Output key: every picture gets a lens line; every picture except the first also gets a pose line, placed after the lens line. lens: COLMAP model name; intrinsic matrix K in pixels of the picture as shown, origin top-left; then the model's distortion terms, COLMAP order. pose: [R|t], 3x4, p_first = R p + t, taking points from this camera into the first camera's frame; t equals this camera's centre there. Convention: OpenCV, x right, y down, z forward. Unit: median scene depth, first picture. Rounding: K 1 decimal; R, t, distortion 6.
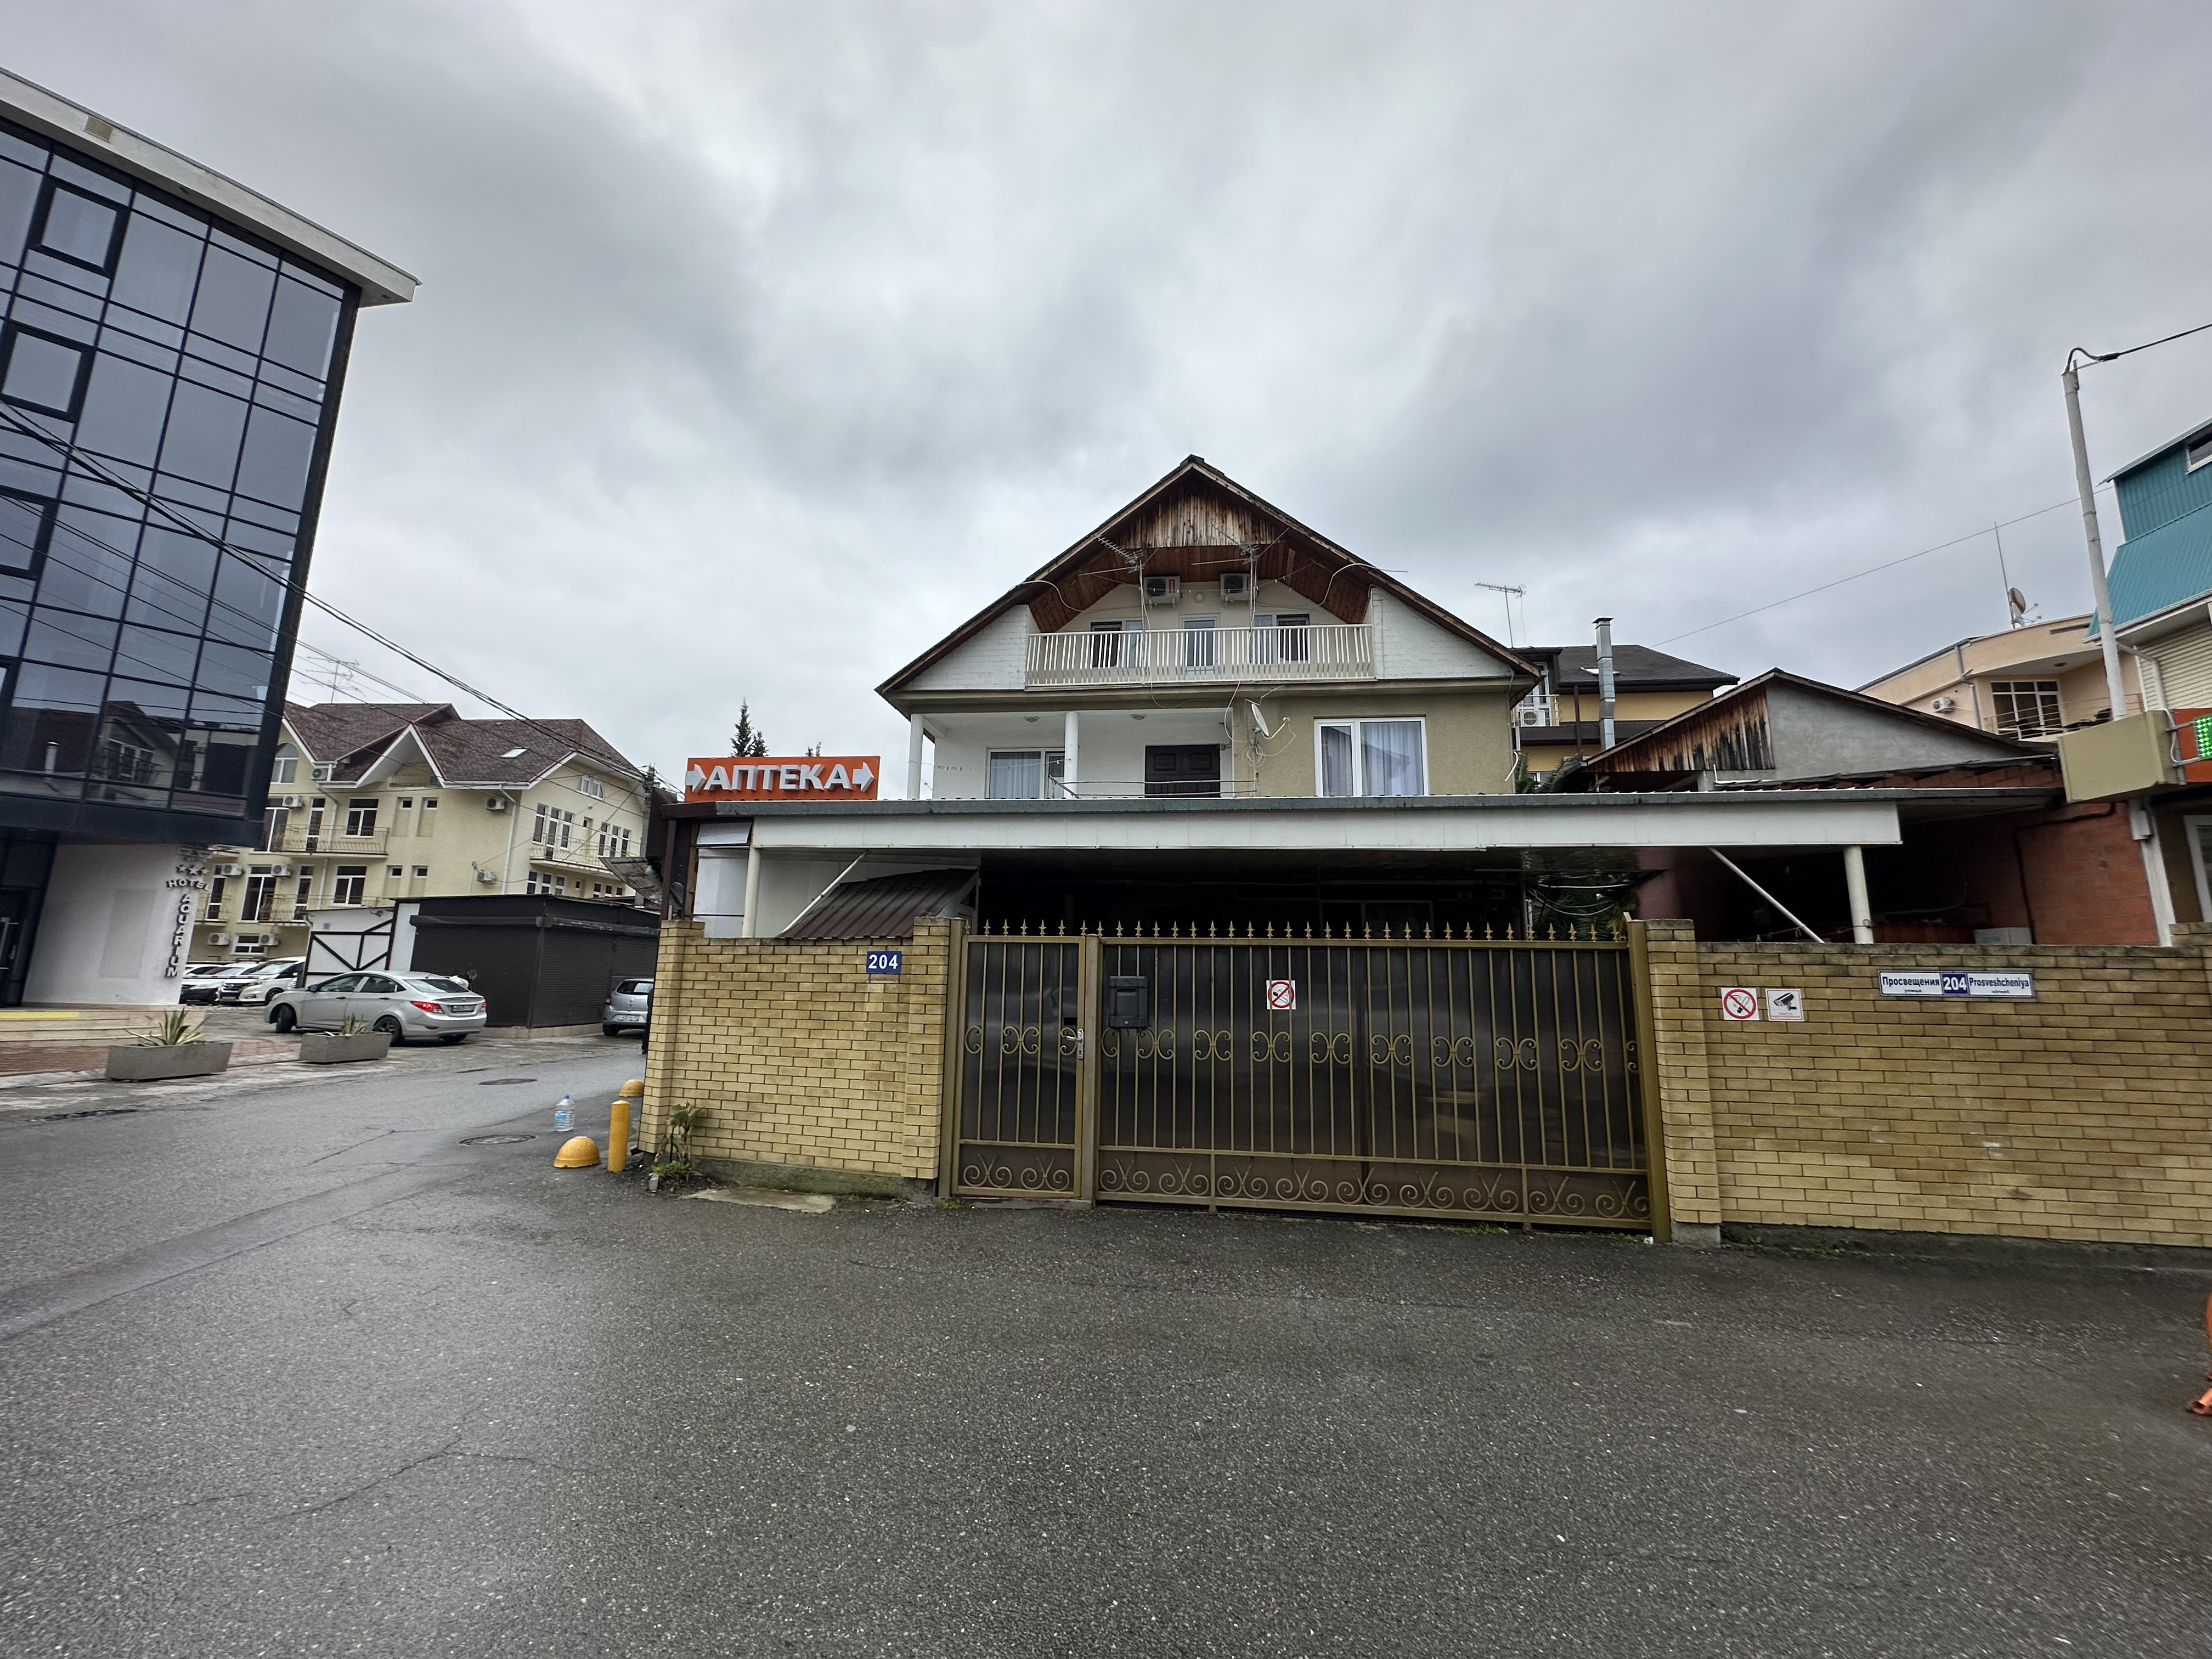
lens RADIAL K [[878.9, 0, 1101.6], [0, 878.9, 830.6], [0, 0, 1]] dist [-0.004801, 0.000905]
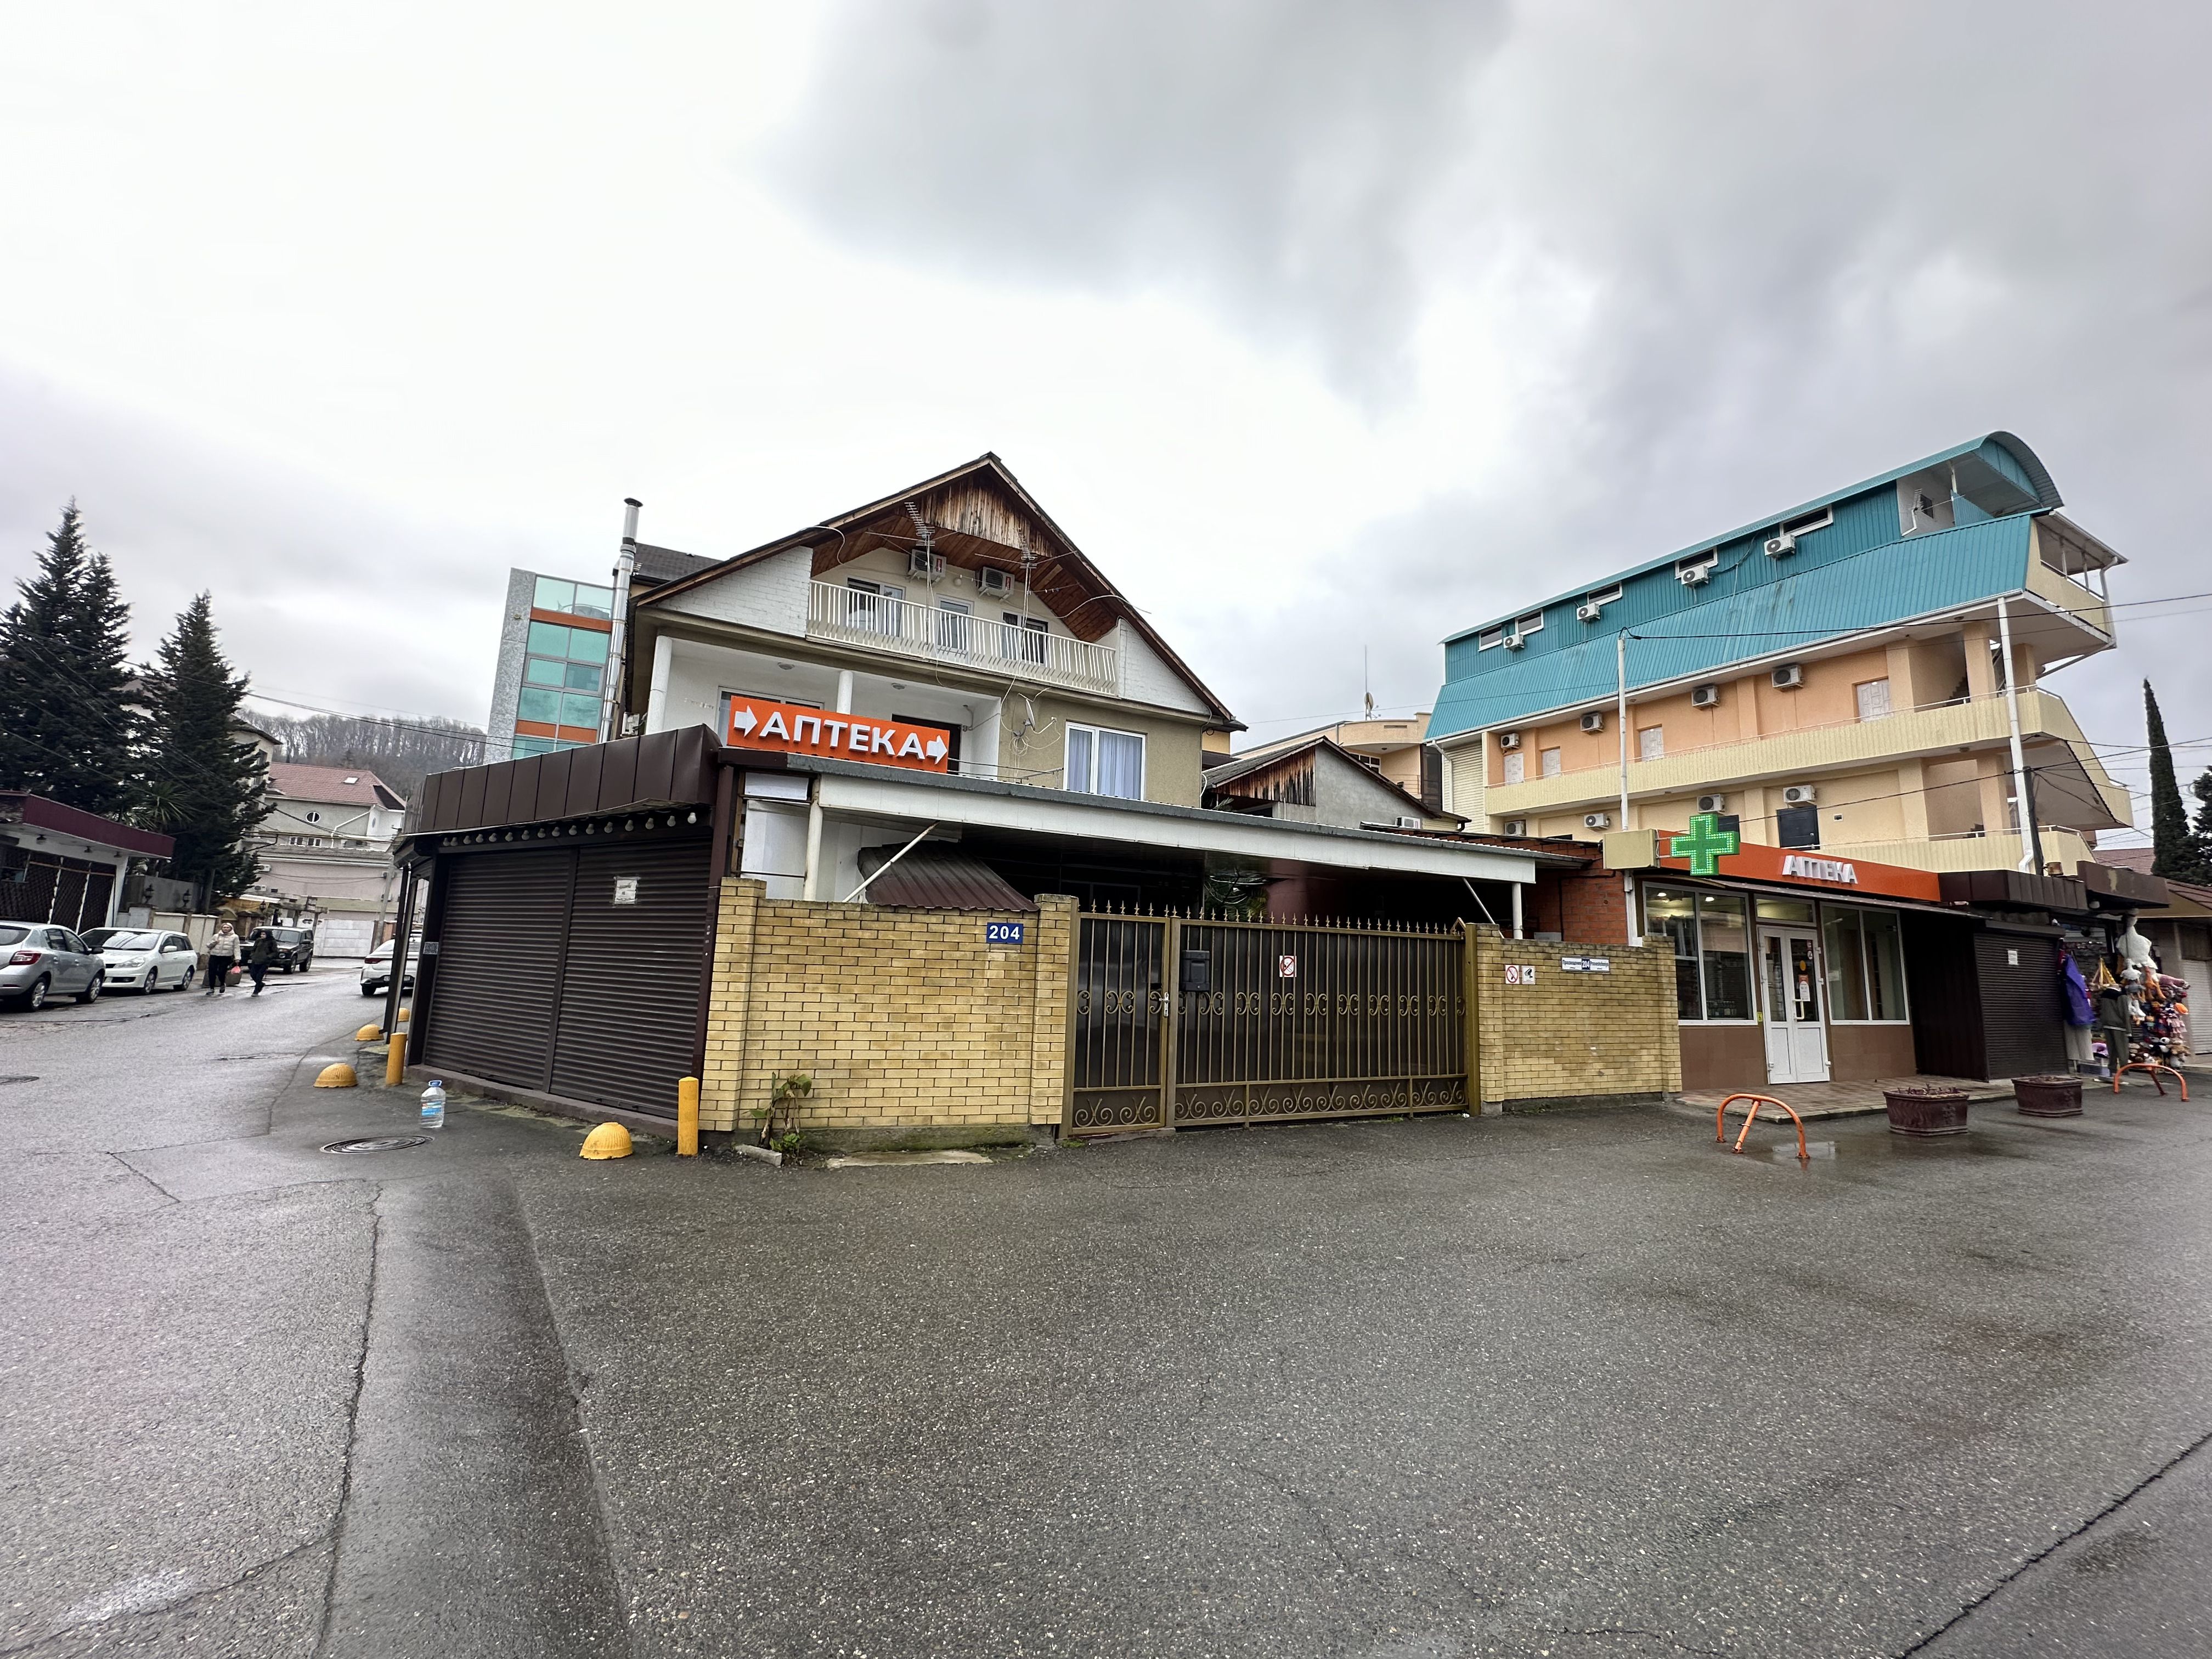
lens RADIAL K [[878.9, 0, 1103.6], [0, 878.9, 830.5], [0, 0, 1]] dist [-0.004801, 0.000905]
pose [[0.817392, 0.095108, 0.568177, -0.752636], [-0.119724, 0.992789, 0.006053, 0.003084], [-0.563504, -0.072972, 0.822884, 0.047684]]
